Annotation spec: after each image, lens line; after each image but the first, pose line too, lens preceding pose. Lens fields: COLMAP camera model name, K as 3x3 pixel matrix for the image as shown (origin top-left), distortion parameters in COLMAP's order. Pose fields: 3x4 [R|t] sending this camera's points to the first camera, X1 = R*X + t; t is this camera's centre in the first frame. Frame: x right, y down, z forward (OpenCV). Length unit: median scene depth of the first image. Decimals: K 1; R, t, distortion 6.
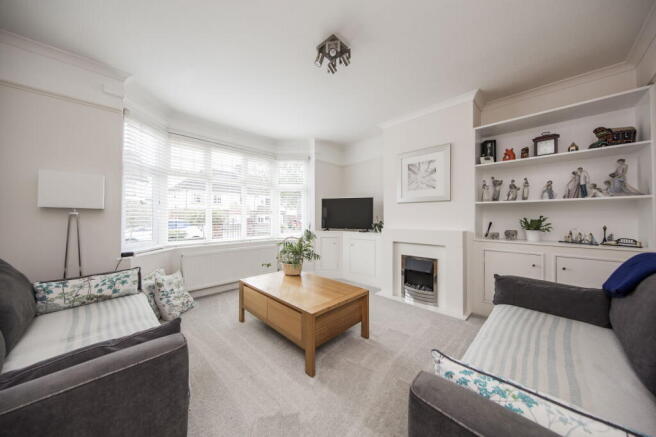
lens RADIAL K [[216.9, 0, 330.1], [0, 216.9, 217.1], [0, 0, 1]] dist [-0.002771, -0.000526]
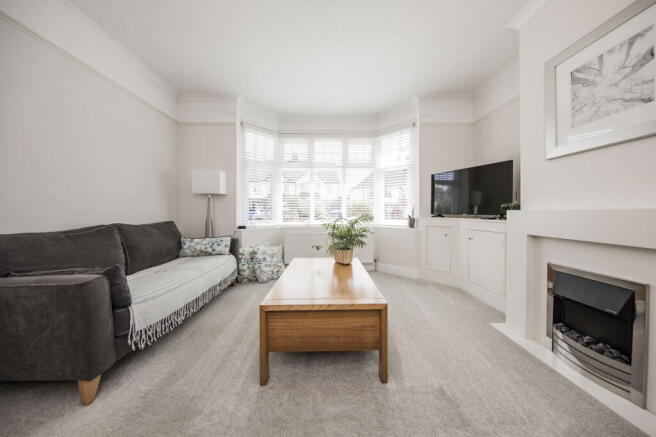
lens RADIAL K [[215.7, 0, 329.0], [0, 215.7, 213.4], [0, 0, 1]] dist [-0.002913, -0.000582]
pose [[0.714715, 0.004171, -0.699404, 0.358682], [0.006170, 0.999906, 0.012269, 0.059546], [0.699389, -0.013084, 0.714622, 0.348575]]
